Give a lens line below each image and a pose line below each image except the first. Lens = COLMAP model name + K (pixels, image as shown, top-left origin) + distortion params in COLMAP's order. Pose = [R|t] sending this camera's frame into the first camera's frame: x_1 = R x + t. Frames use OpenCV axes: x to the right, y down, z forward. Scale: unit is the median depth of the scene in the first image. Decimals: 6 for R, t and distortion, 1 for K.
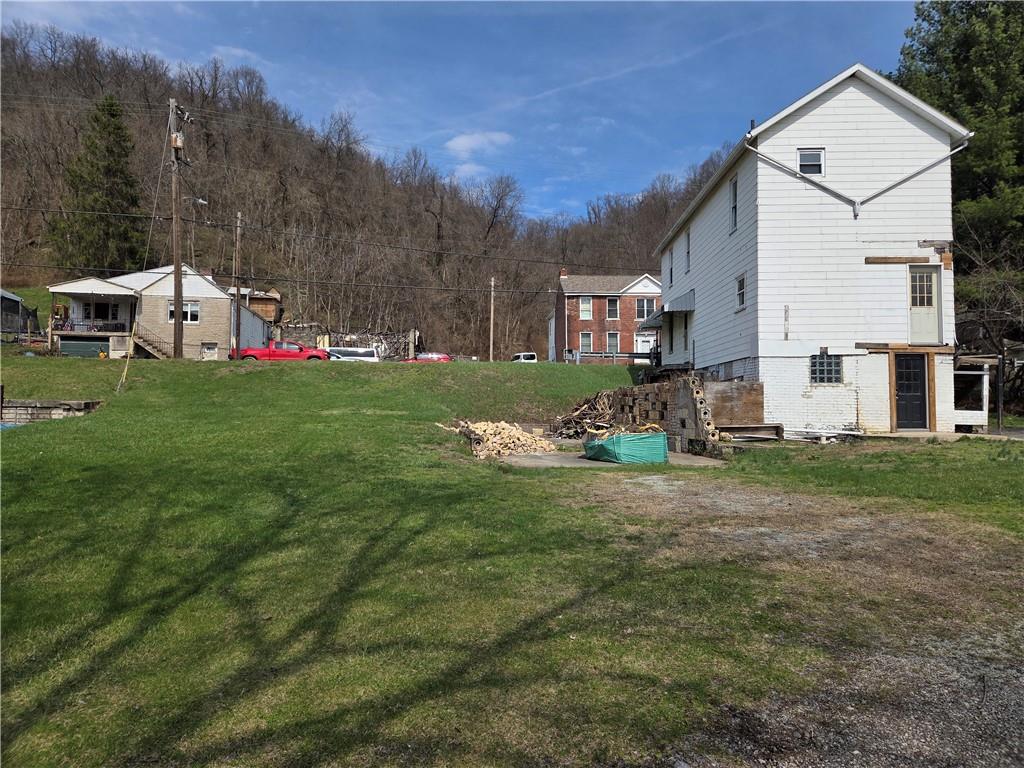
lens RADIAL K [[680.7, 0, 512.4], [0, 680.7, 369.5], [0, 0, 1]] dist [0.070813, -0.057495]
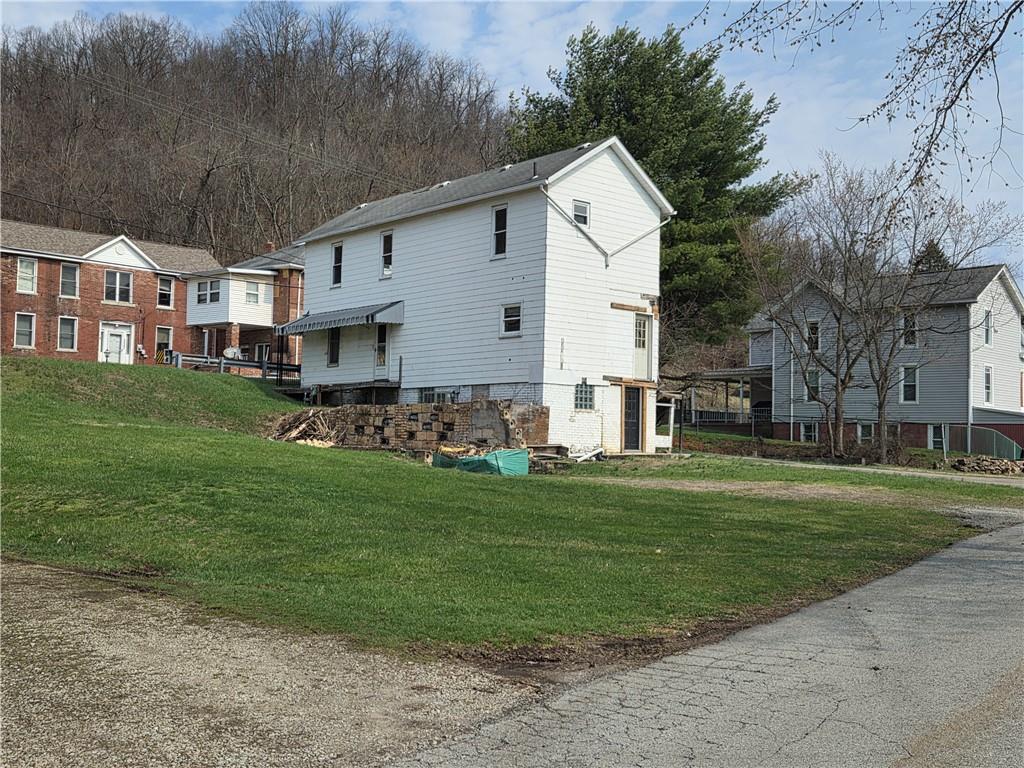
lens RADIAL K [[1139.5, 0, 518.9], [0, 1139.5, 382.1], [0, 0, 1]] dist [0.018345, 0.000000]
pose [[0.730976, 0.051021, 0.680493, -0.900205], [-0.052519, 0.998450, -0.018445, 0.015301], [-0.680379, -0.022256, 0.732523, -0.304141]]
